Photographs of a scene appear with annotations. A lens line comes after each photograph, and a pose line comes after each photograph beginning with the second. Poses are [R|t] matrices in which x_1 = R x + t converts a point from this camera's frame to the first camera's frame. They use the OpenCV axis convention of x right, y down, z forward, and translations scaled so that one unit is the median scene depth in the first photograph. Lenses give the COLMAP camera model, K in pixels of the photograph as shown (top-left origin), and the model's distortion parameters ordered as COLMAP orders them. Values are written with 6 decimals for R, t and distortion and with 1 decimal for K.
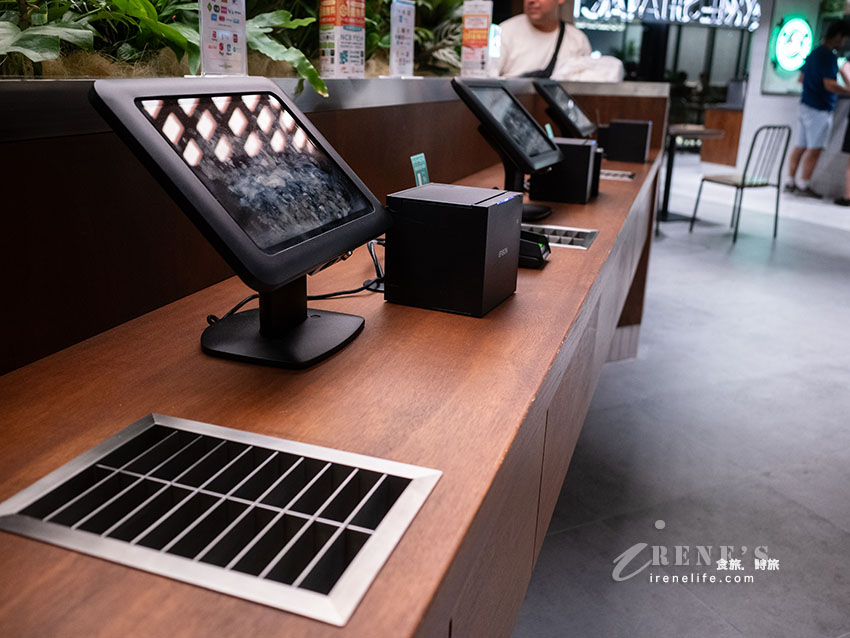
lens RADIAL K [[791.0, 0, 425.0], [0, 791.0, 319.0], [0, 0, 1]] dist [-0.225548, 0.340161]
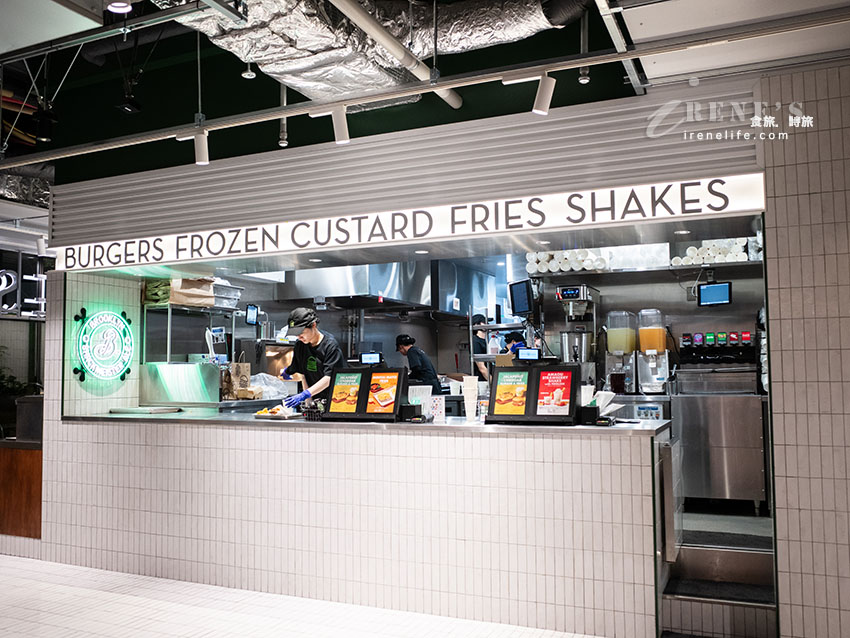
lens RADIAL K [[782.8, 0, 425.0], [0, 782.8, 319.0], [0, 0, 1]] dist [-0.023416, 0.007027]
pose [[0.782520, 0.007525, 0.622581, 1.043591], [0.219189, 0.932587, -0.286770, -0.466929], [-0.582769, 0.360866, 0.728118, 1.248346]]
